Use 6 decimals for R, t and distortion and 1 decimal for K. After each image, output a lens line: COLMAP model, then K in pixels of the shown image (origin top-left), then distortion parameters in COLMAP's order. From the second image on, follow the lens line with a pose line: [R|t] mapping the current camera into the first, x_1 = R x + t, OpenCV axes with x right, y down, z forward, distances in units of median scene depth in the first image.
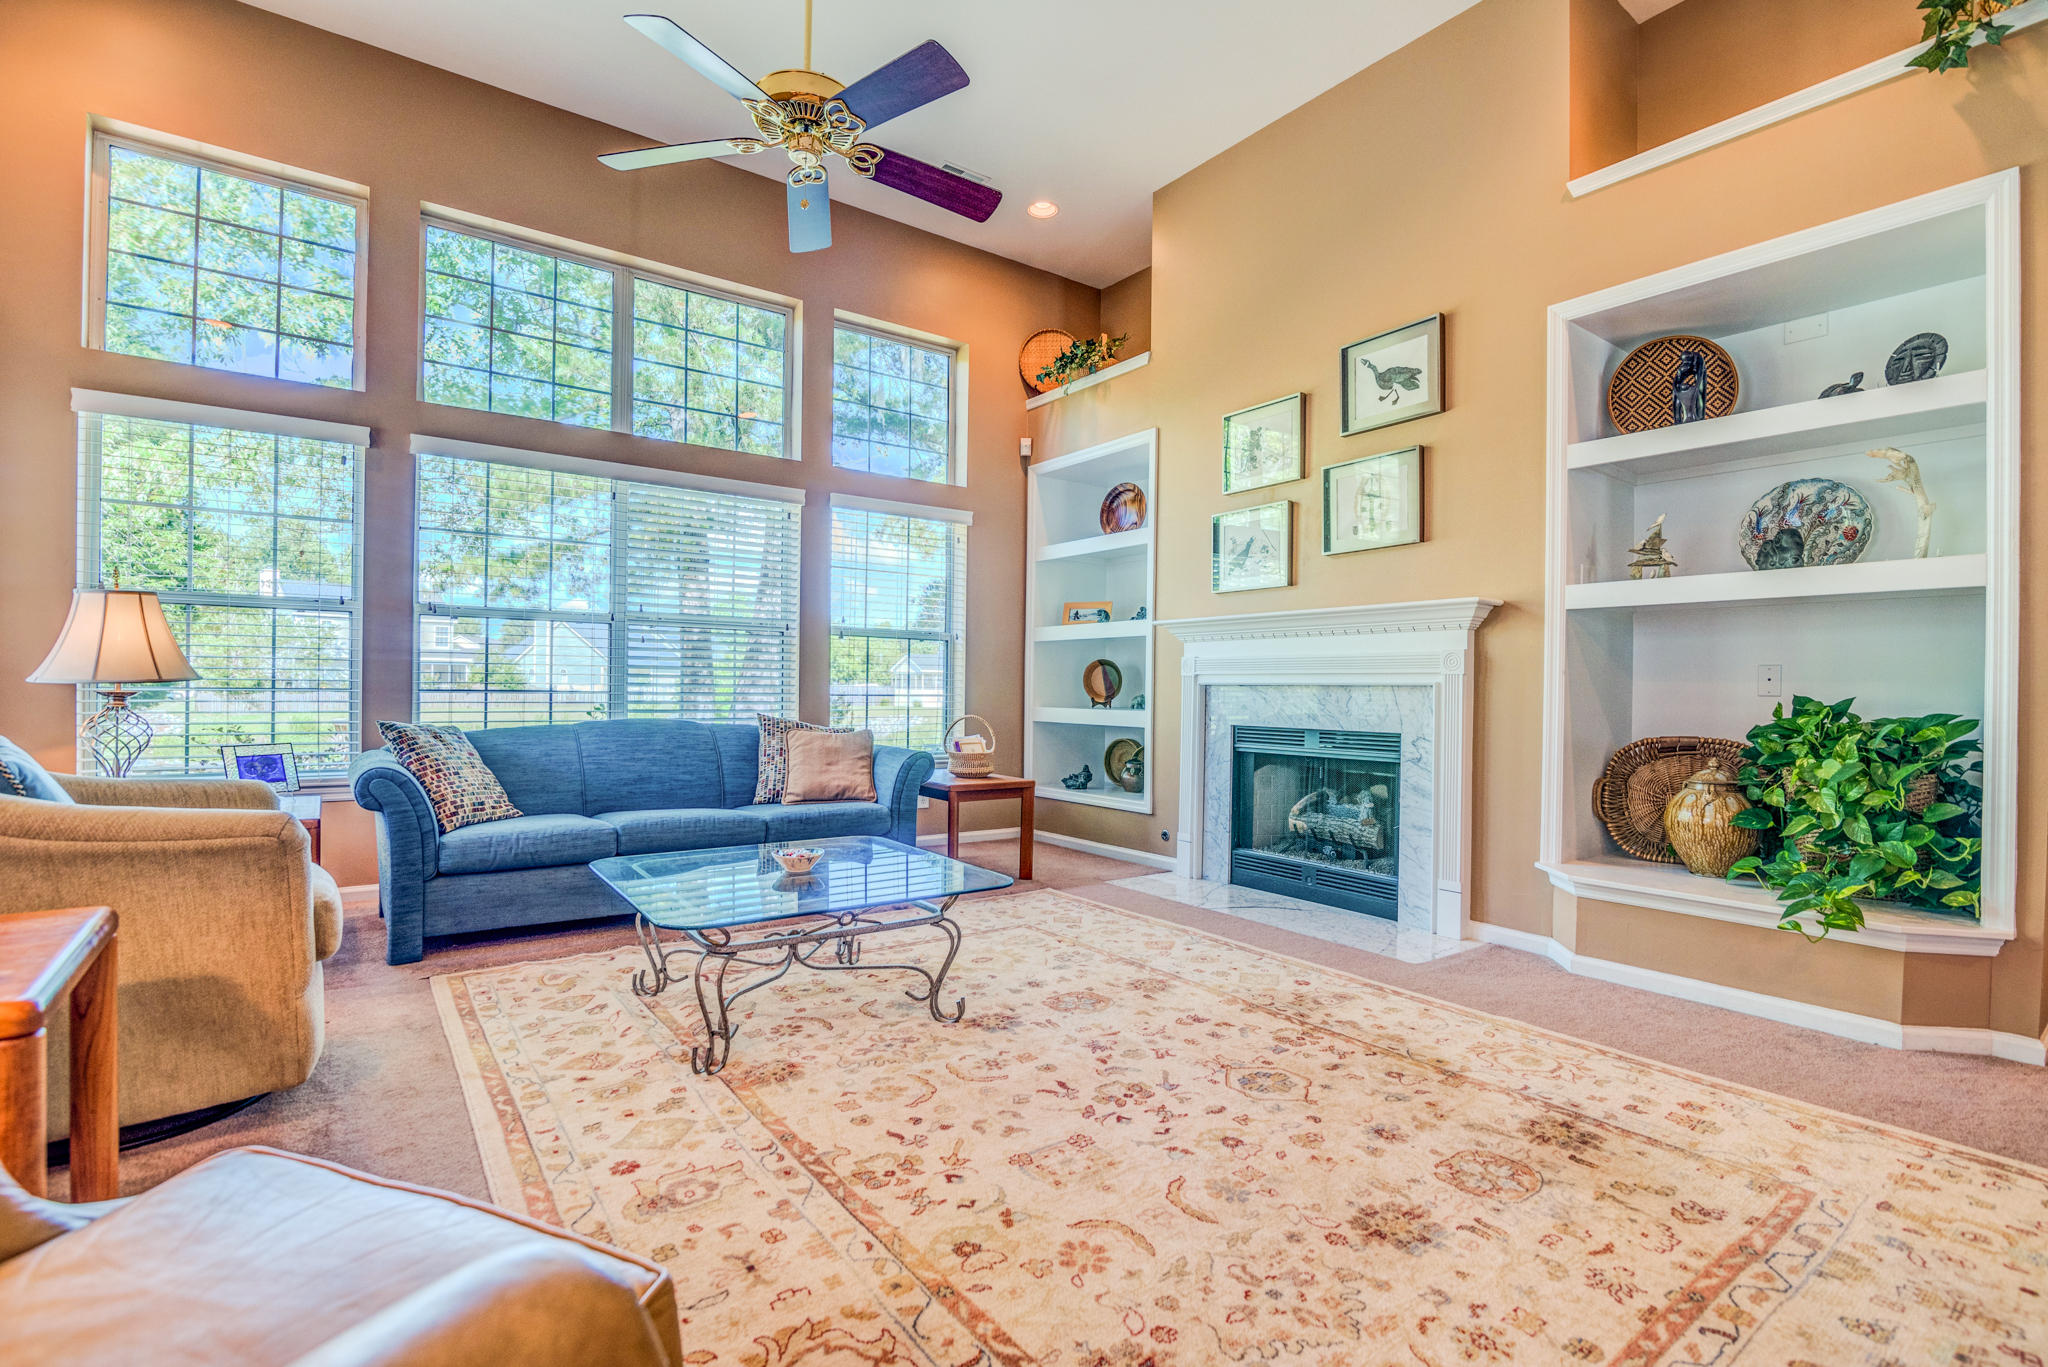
lens RADIAL K [[941.1, 0, 1018.0], [0, 941.1, 686.0], [0, 0, 1]] dist [-0.015255, 0.002236]
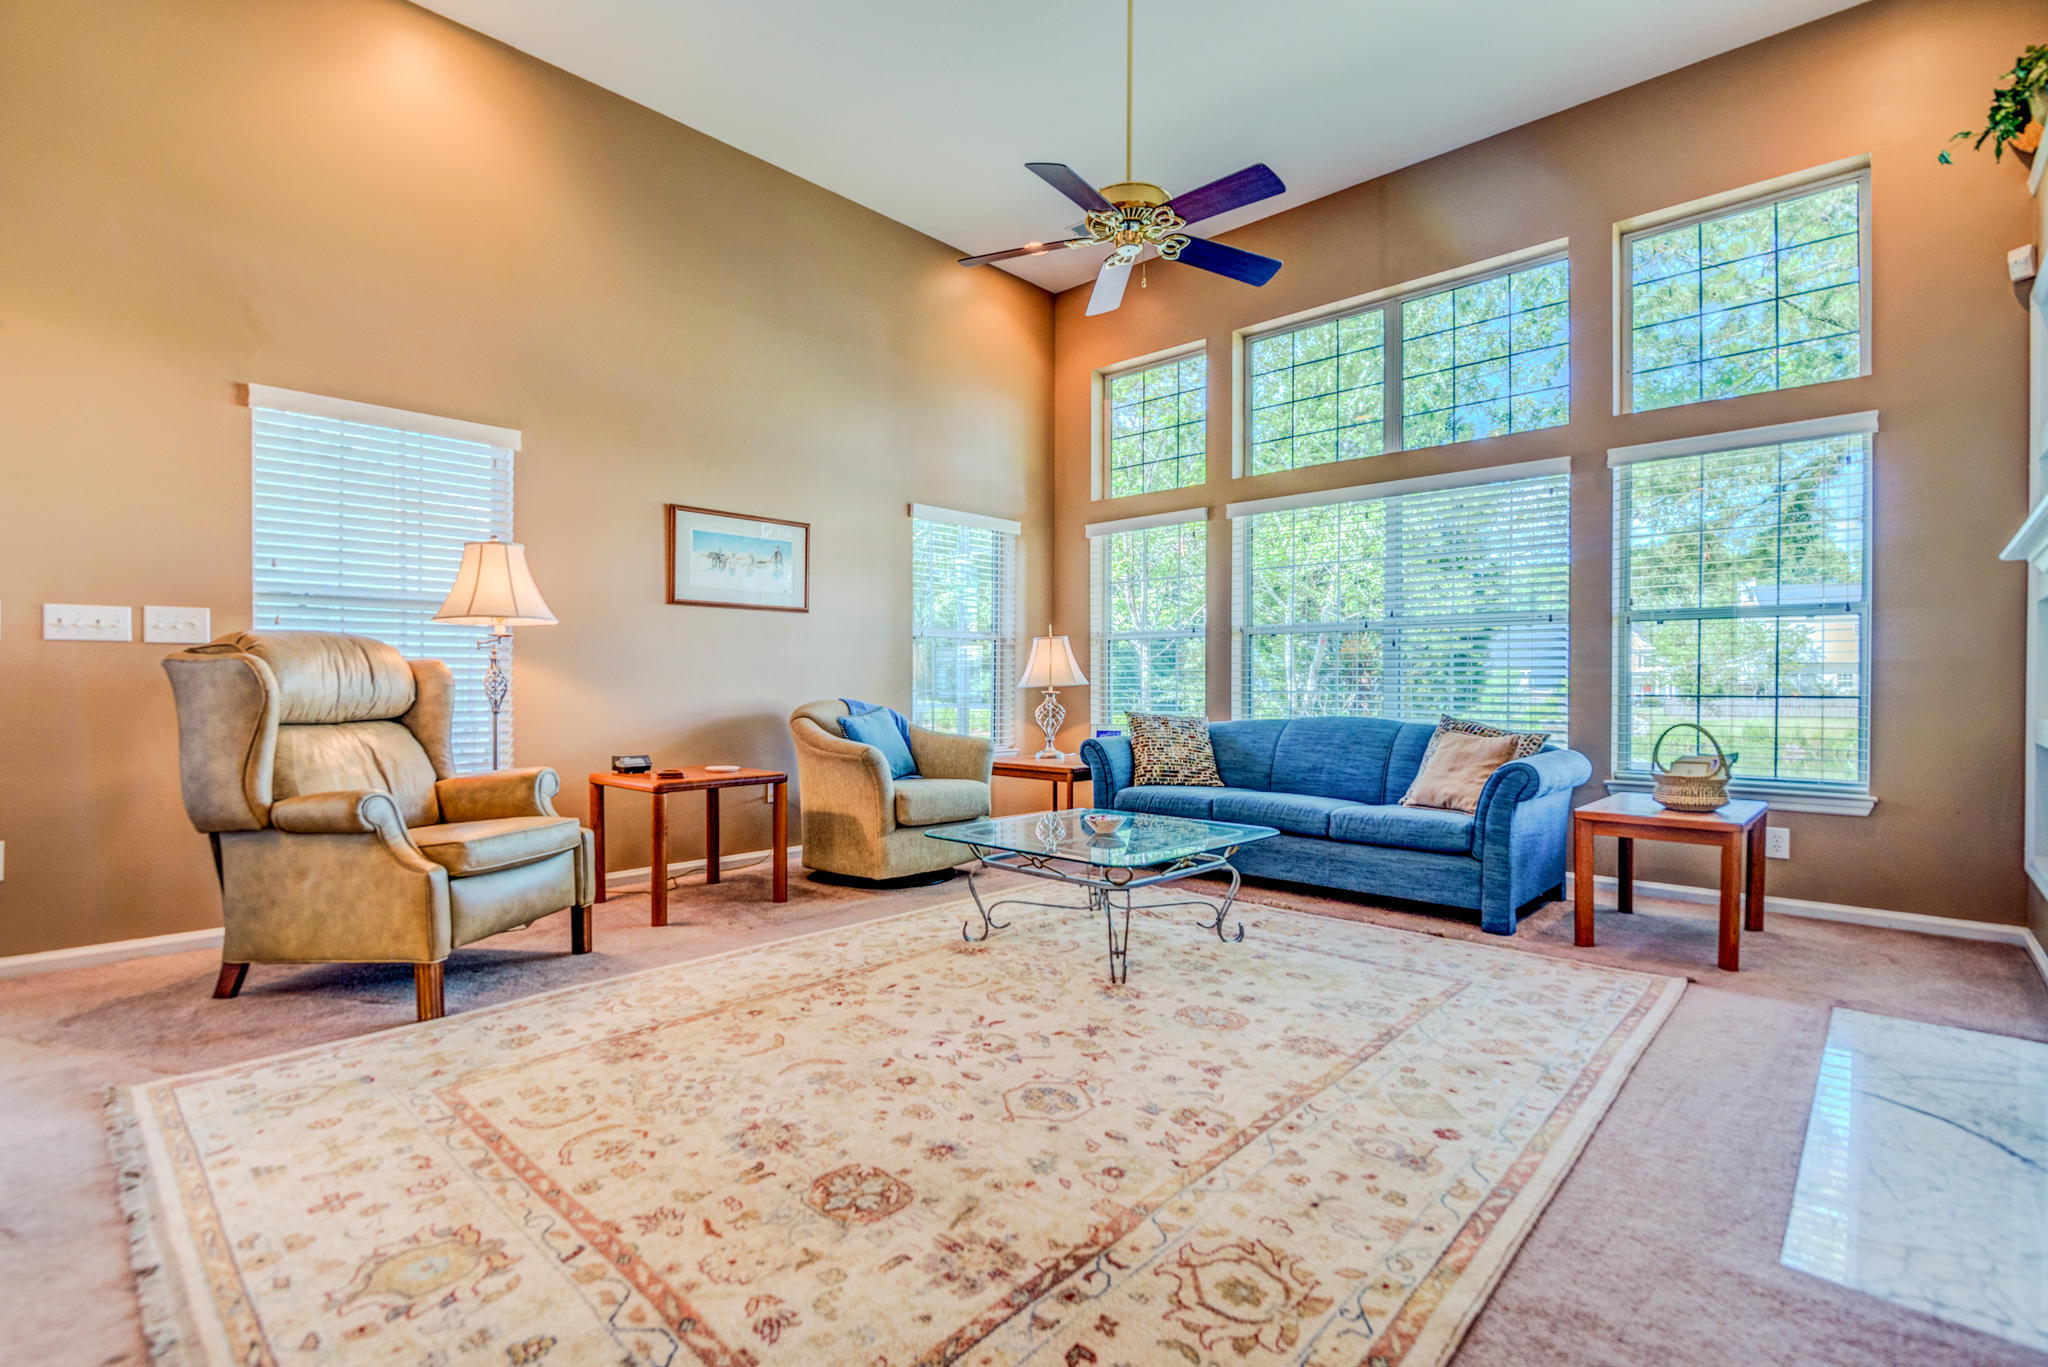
lens RADIAL K [[941.1, 0, 1017.7], [0, 941.1, 685.5], [0, 0, 1]] dist [-0.015255, 0.002236]
pose [[0.184747, -0.013537, -0.982693, 1.063985], [0.003149, 0.999908, -0.013182, 0.020051], [0.982781, -0.000659, 0.184773, 0.716572]]
